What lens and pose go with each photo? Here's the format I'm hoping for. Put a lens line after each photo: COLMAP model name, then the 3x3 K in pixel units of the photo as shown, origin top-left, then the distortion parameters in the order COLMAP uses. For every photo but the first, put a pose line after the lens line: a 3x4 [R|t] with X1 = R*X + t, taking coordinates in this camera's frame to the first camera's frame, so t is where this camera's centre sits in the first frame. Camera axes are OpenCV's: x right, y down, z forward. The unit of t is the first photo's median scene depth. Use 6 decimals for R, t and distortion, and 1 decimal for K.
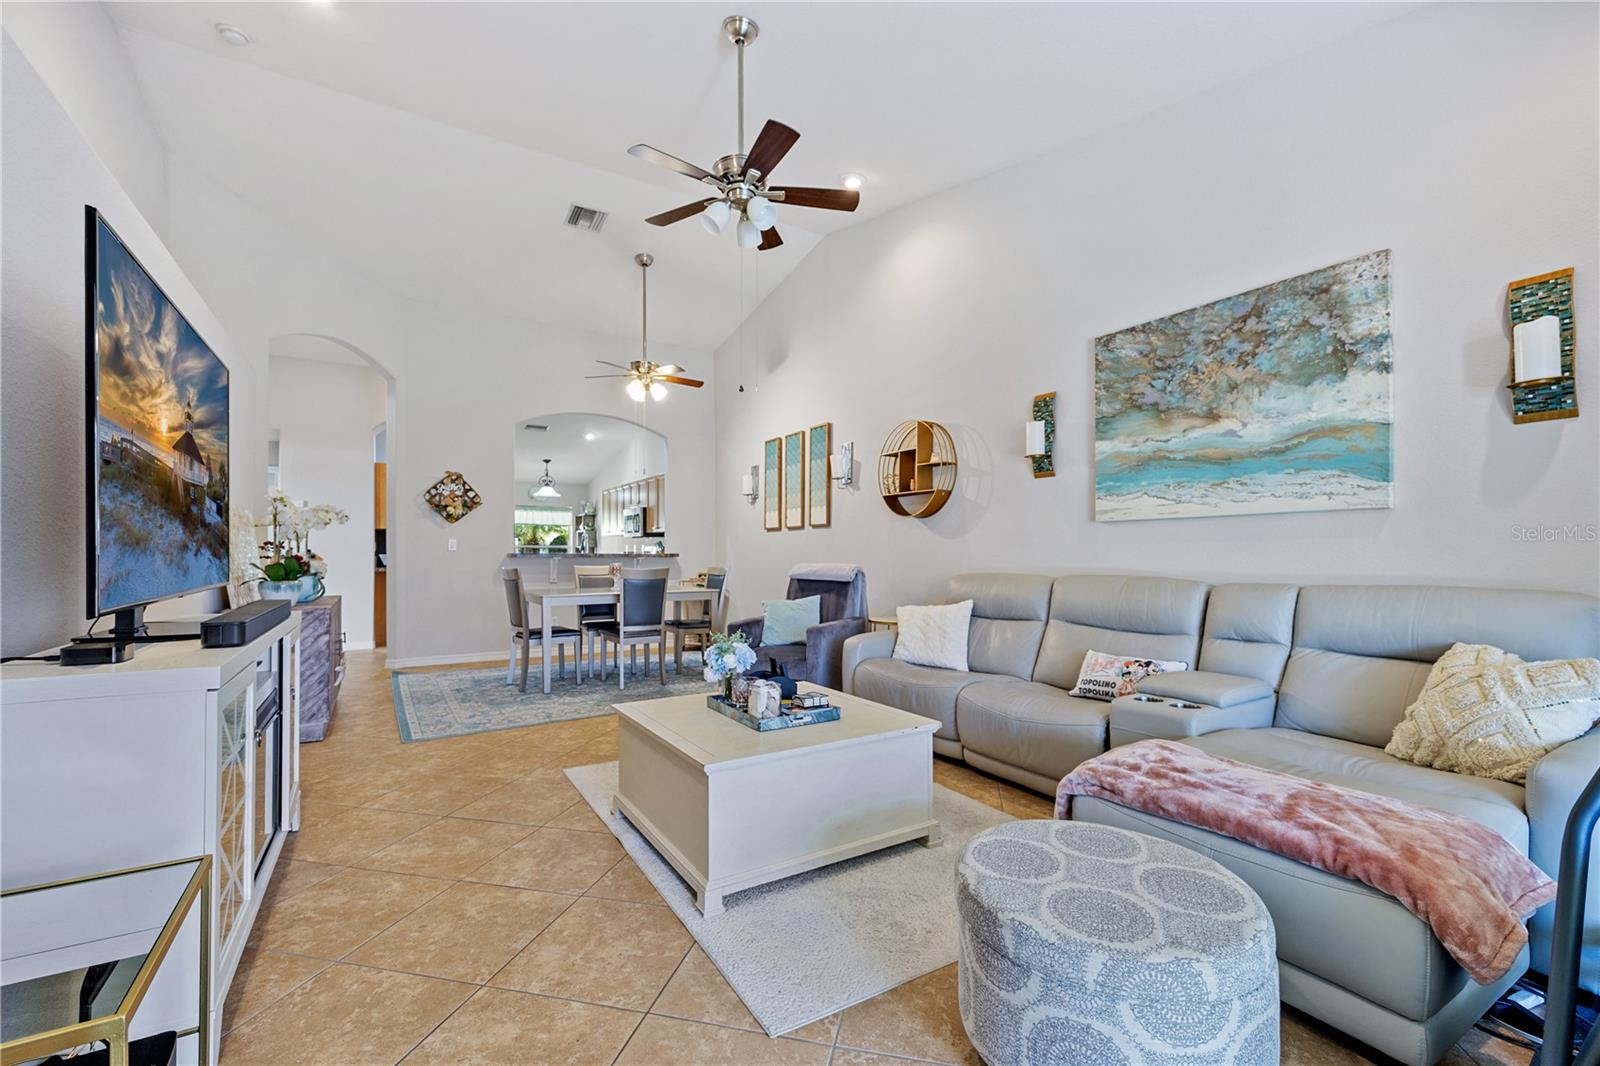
lens RADIAL K [[671.8, 0, 809.8], [0, 671.8, 558.8], [0, 0, 1]] dist [0.000742, -0.000274]
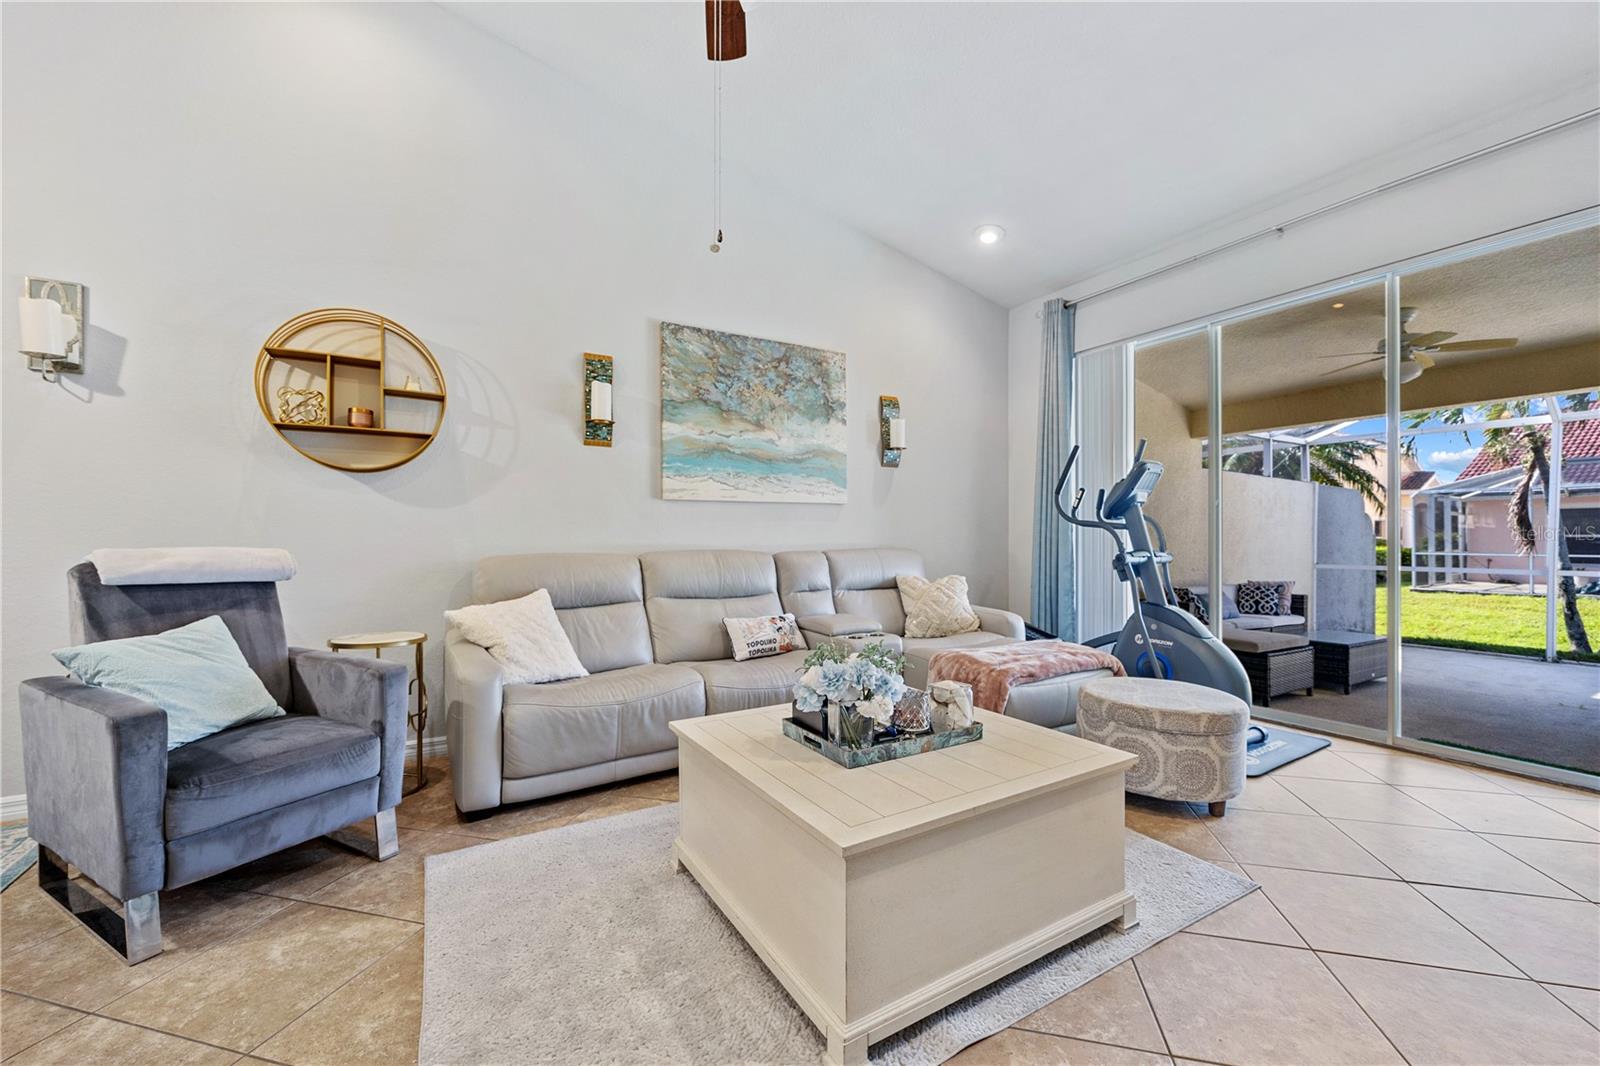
lens RADIAL K [[637.2, 0, 790.1], [0, 637.2, 537.8], [0, 0, 1]] dist [-0.003679, -0.000638]
pose [[0.030051, 0.000478, 0.999548, -0.541109], [0.009614, 0.999953, -0.000767, 0.006617], [-0.999502, 0.009633, 0.030045, 0.769291]]
